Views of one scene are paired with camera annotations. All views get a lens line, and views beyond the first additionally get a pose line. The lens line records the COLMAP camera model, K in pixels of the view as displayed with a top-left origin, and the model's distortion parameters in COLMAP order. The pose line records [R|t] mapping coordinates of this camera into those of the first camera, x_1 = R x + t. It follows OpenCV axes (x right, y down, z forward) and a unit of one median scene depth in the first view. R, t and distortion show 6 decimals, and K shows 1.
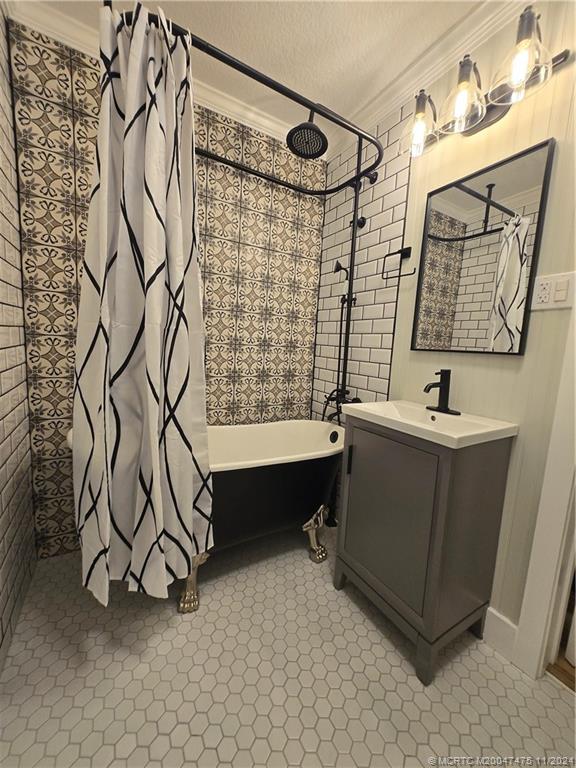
lens RADIAL K [[299.5, 0, 286.8], [0, 299.5, 380.4], [0, 0, 1]] dist [-0.002292, -0.000769]
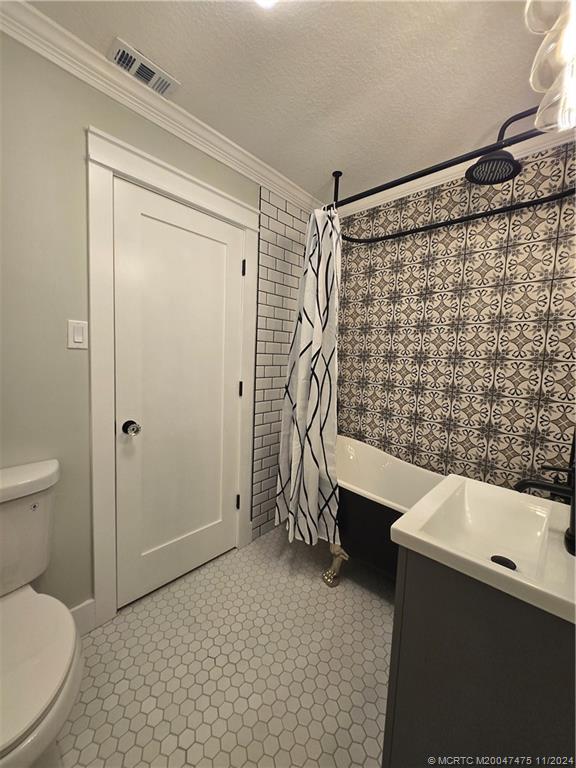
lens RADIAL K [[299.5, 0, 286.8], [0, 299.5, 380.4], [0, 0, 1]] dist [-0.002292, -0.000769]
pose [[0.288905, 0.038039, -0.956602, 0.971651], [-0.139206, 0.990260, -0.002664, -0.129043], [0.947183, 0.133935, 0.291386, 0.328486]]
